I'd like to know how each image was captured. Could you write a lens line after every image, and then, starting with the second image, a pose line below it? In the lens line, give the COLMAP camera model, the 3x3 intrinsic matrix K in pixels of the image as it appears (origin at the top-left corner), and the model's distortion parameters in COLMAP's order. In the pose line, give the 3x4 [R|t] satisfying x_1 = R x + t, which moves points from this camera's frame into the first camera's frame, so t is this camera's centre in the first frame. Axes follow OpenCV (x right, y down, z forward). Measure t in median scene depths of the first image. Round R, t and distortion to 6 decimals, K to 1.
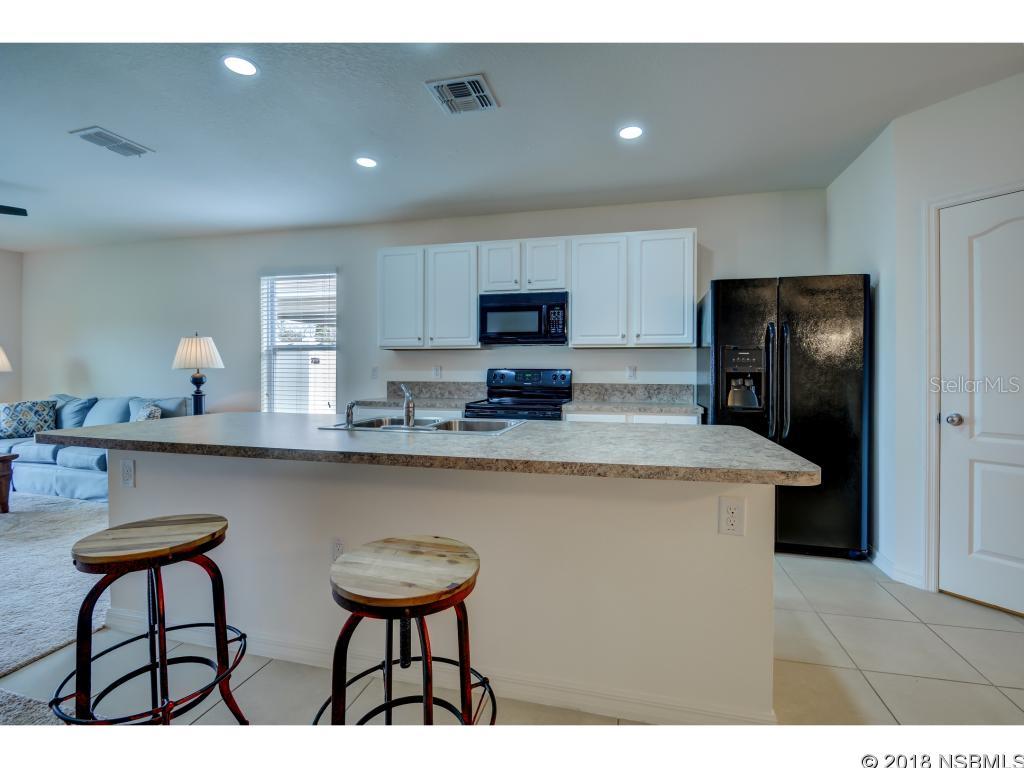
lens RADIAL K [[480.4, 0, 516.7], [0, 480.4, 378.0], [0, 0, 1]] dist [0.000398, -0.002250]
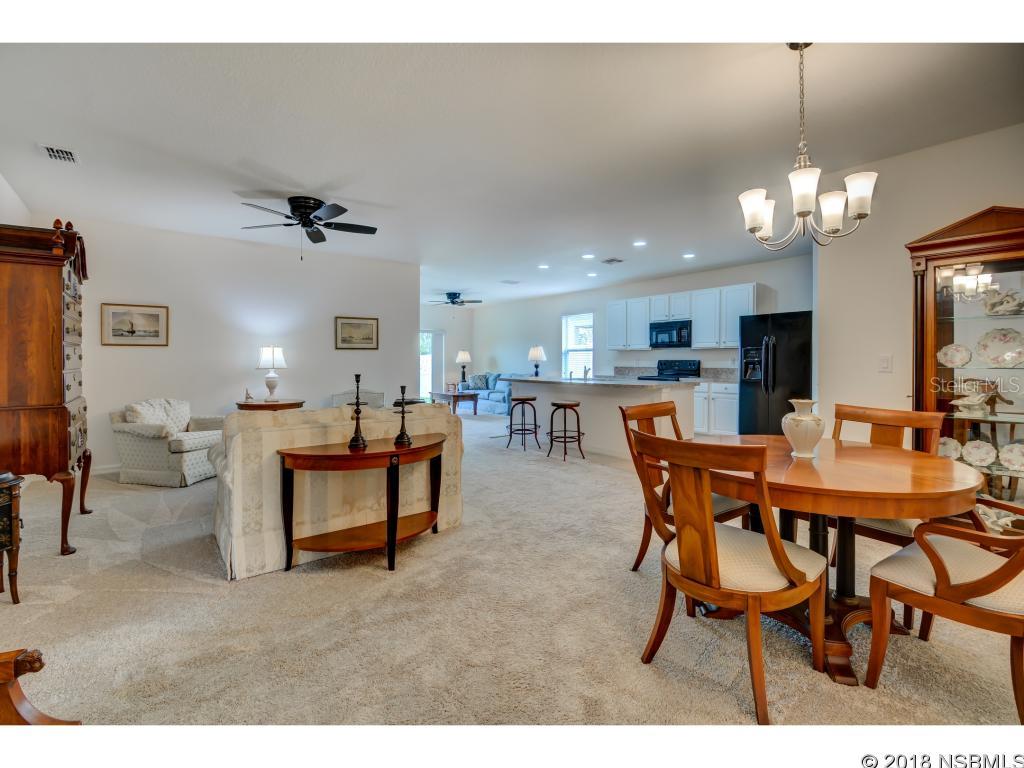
lens RADIAL K [[521.5, 0, 509.1], [0, 521.5, 378.4], [0, 0, 1]] dist [0.002049, 0.000069]
pose [[0.780049, 0.017357, -0.625477, 0.819713], [-0.007106, 0.999796, 0.018883, 0.020255], [0.625678, -0.010285, 0.780014, -1.055321]]
